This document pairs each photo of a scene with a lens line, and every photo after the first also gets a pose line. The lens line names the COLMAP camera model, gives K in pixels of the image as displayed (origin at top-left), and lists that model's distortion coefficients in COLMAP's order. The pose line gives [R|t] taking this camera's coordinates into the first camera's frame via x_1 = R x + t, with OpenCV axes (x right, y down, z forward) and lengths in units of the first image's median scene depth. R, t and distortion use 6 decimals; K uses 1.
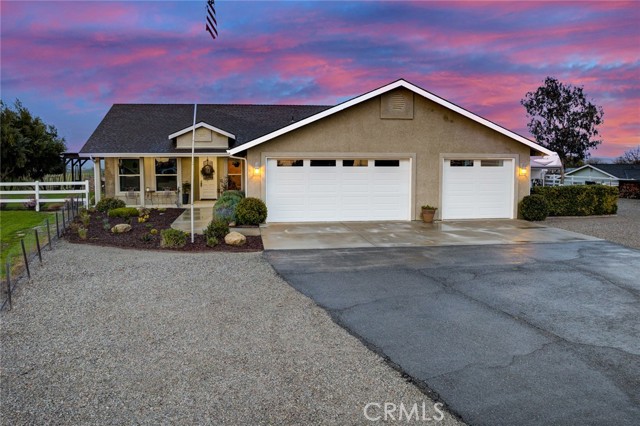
lens RADIAL K [[540.1, 0, 323.3], [0, 540.1, 210.4], [0, 0, 1]] dist [-0.105790, -0.017842]
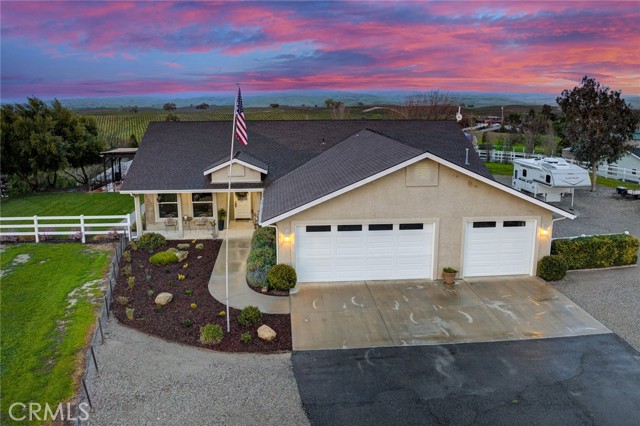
lens RADIAL K [[540.1, 0, 322.9], [0, 540.1, 211.2], [0, 0, 1]] dist [-0.105790, -0.017842]
pose [[0.997771, 0.011773, -0.065683, 0.015102], [-0.004062, 0.993205, 0.116309, -0.230893], [0.066606, -0.115783, 0.991039, -0.039681]]
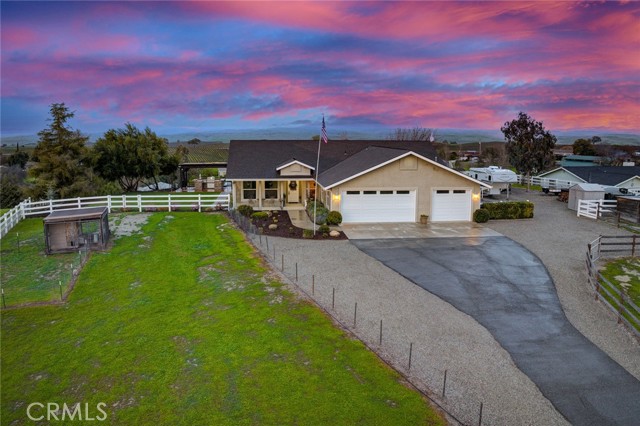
lens RADIAL K [[540.1, 0, 320.7], [0, 540.1, 210.4], [0, 0, 1]] dist [-0.105790, -0.017842]
pose [[0.999094, 0.009022, -0.041592, -0.091840], [-0.007001, 0.998799, 0.048487, -0.110985], [0.041979, -0.048152, 0.997957, -0.905204]]
